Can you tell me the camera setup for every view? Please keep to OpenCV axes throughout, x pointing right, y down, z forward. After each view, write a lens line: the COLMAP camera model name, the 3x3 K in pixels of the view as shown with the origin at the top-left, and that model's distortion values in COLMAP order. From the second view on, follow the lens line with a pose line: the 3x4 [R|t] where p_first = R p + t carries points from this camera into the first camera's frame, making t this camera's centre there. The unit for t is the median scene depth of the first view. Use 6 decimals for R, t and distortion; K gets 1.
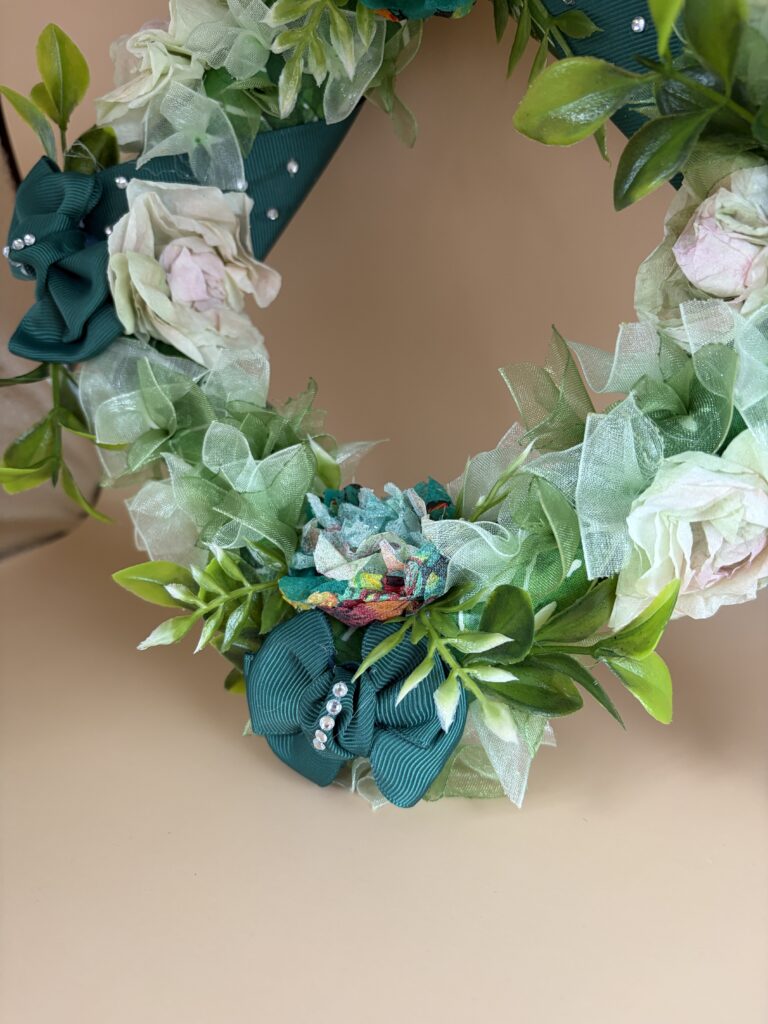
lens RADIAL K [[825.2, 0, 381.4], [0, 825.2, 513.2], [0, 0, 1]] dist [-0.022951, -0.025592]
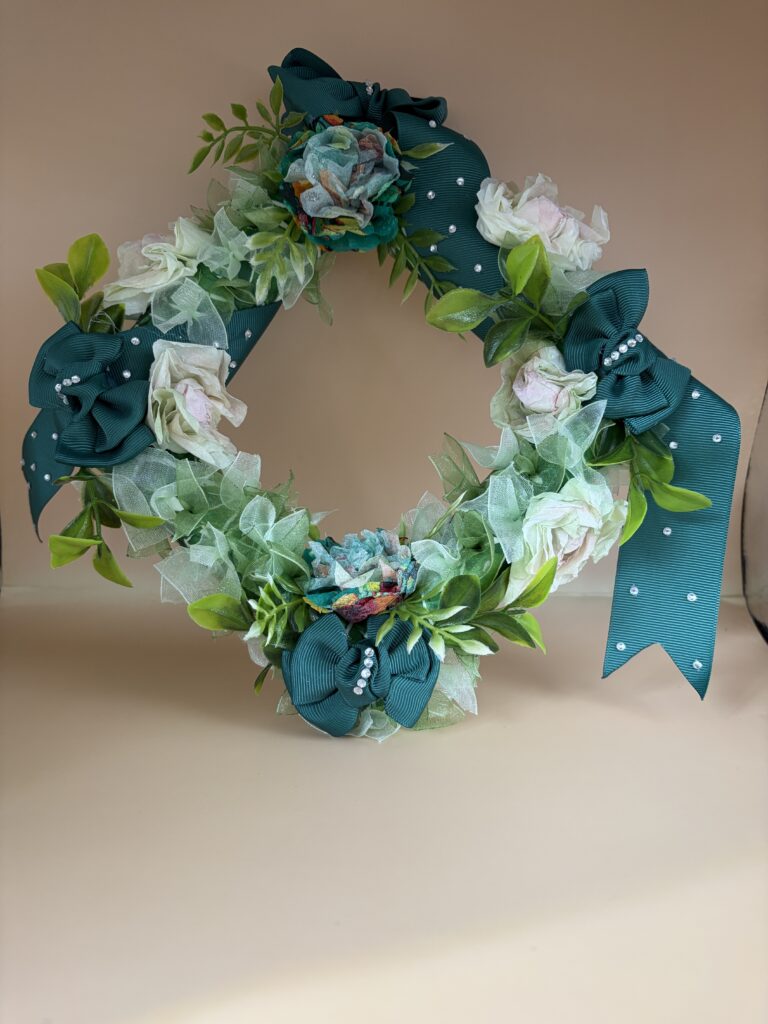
lens RADIAL K [[825.2, 0, 384.7], [0, 825.2, 506.6], [0, 0, 1]] dist [-0.022951, -0.025592]
pose [[0.923711, -0.047635, 0.380116, -0.584902], [0.113202, 0.981870, -0.152044, 0.173593], [-0.365982, 0.183474, 0.912356, -0.493409]]
